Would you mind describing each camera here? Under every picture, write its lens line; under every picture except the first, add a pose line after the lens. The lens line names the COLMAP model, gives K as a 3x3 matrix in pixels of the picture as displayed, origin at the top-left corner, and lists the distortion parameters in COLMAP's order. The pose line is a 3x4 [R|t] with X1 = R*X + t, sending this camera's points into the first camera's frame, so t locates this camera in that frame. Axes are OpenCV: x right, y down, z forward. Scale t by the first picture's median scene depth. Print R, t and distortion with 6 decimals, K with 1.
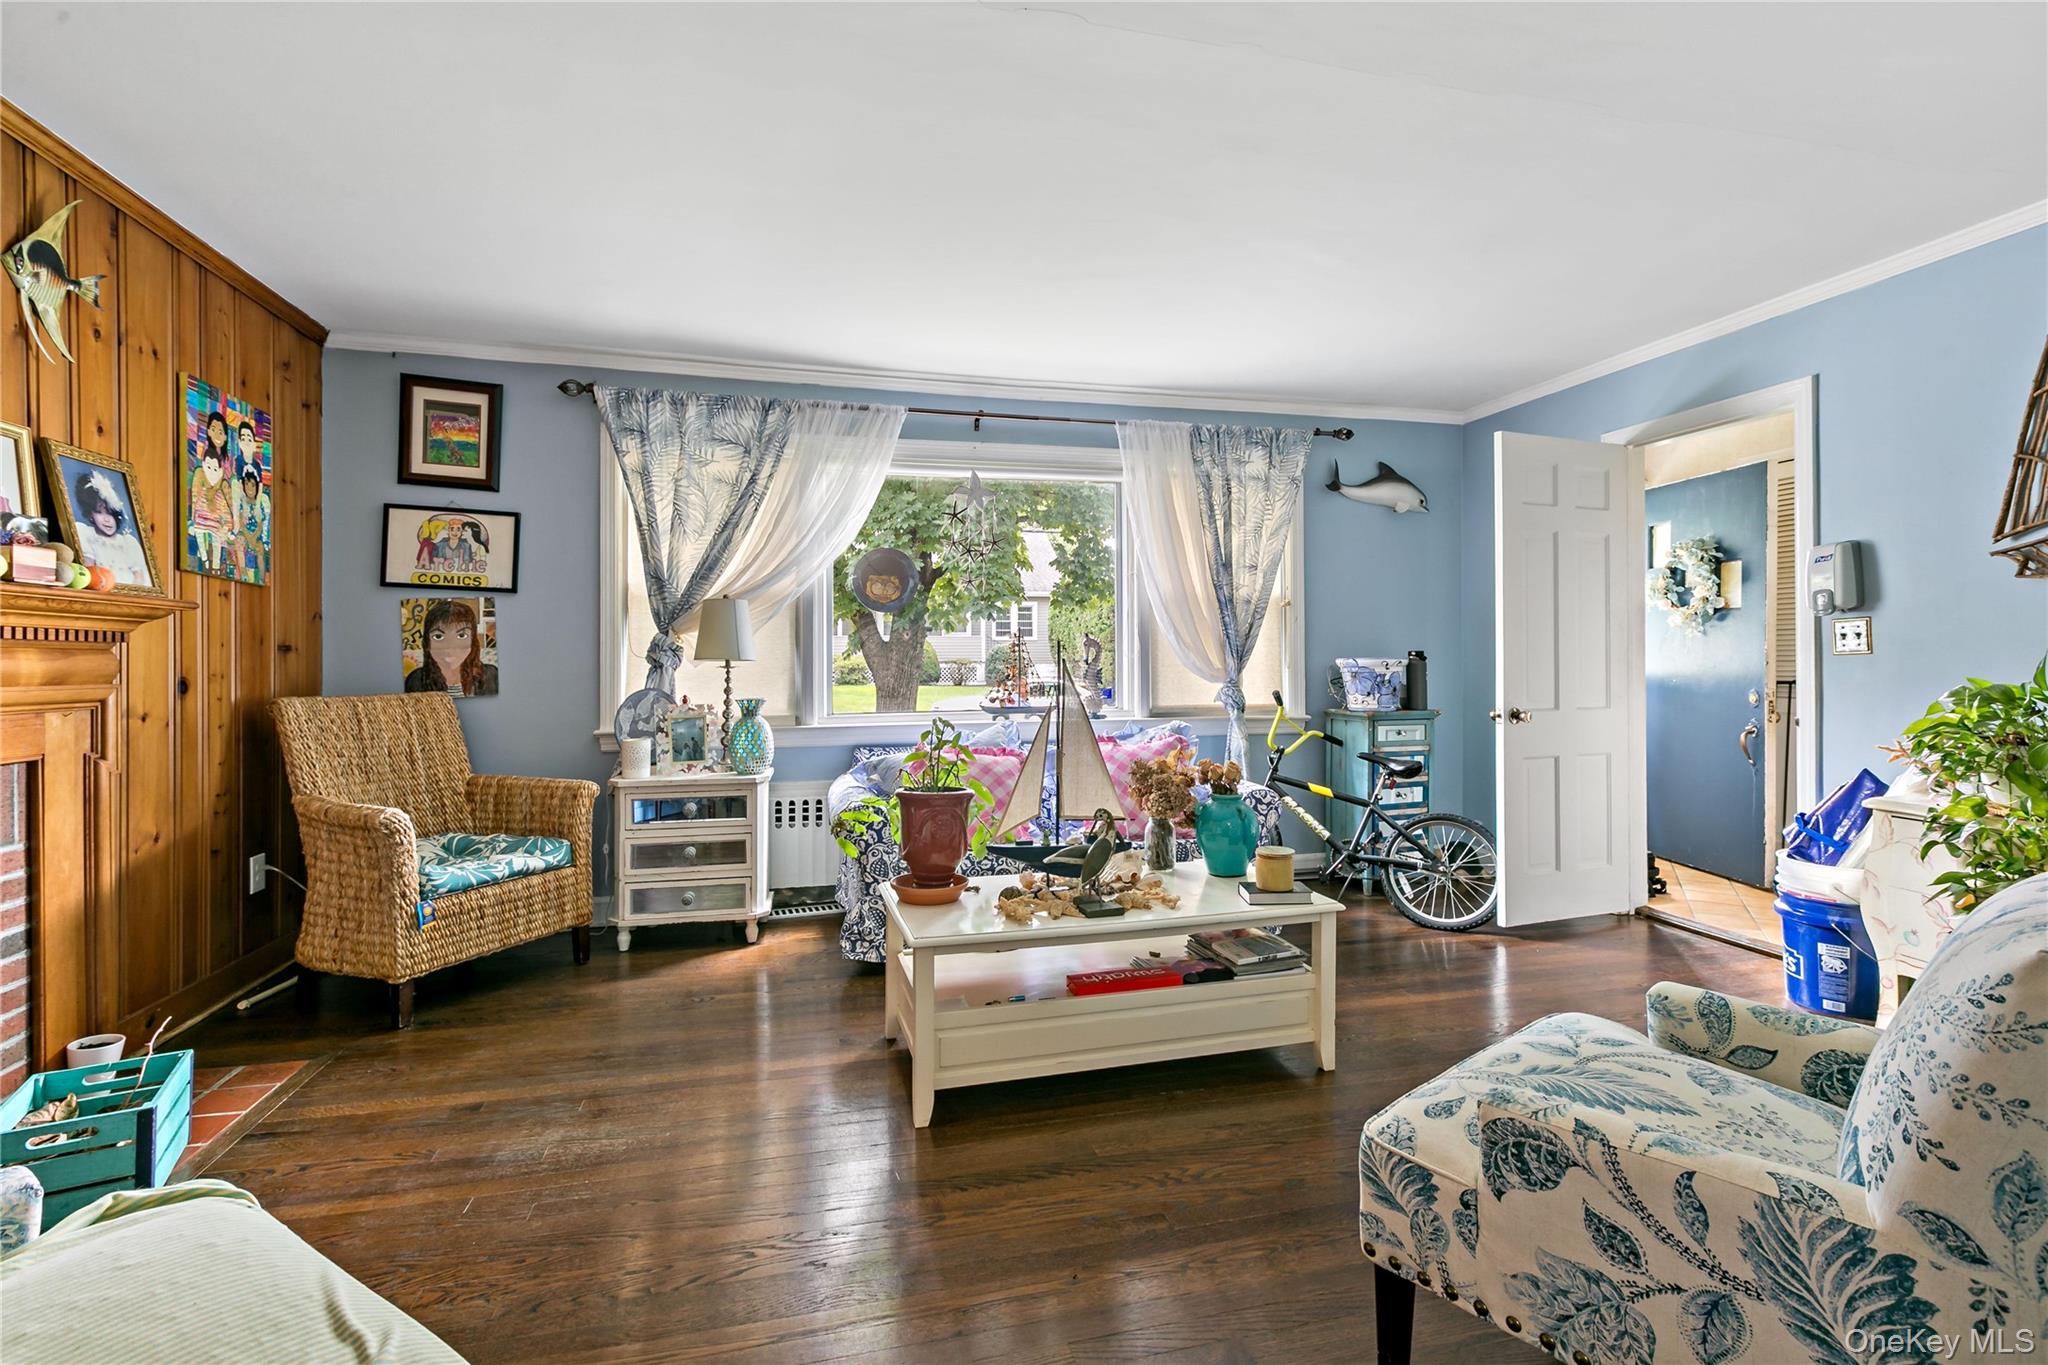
lens RADIAL K [[935.7, 0, 1020.2], [0, 935.7, 672.7], [0, 0, 1]] dist [0.003472, -0.002257]
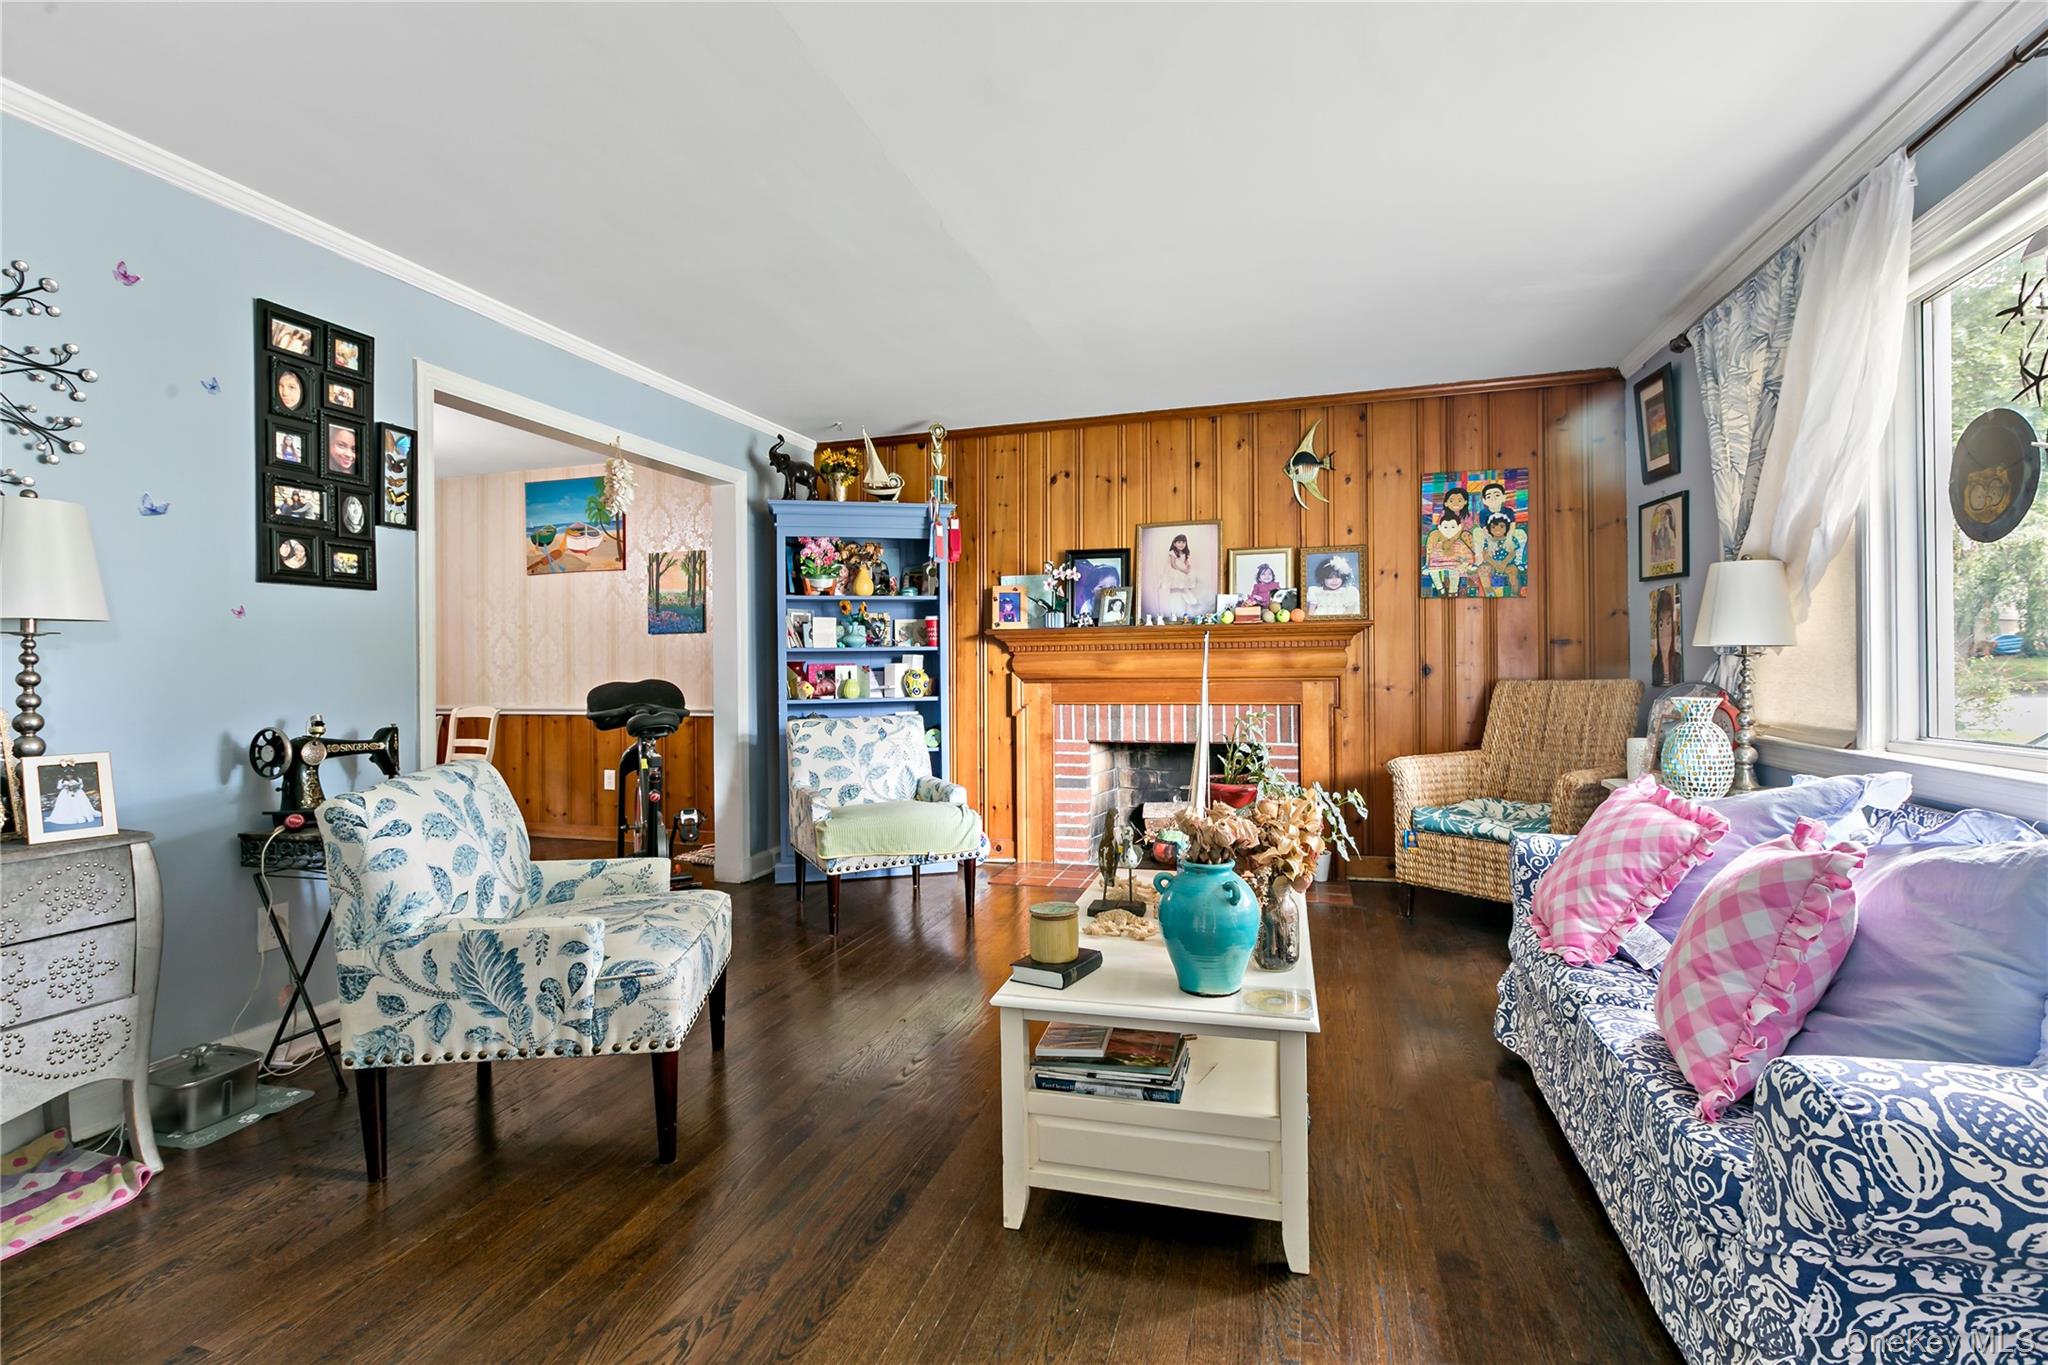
lens RADIAL K [[935.7, 0, 1023.8], [0, 935.7, 677.3], [0, 0, 1]] dist [0.003472, -0.002257]
pose [[-0.528400, 0.016967, -0.848826, 0.782448], [0.006705, 0.999853, 0.015812, -0.003424], [0.848969, 0.002664, -0.528436, 1.196793]]
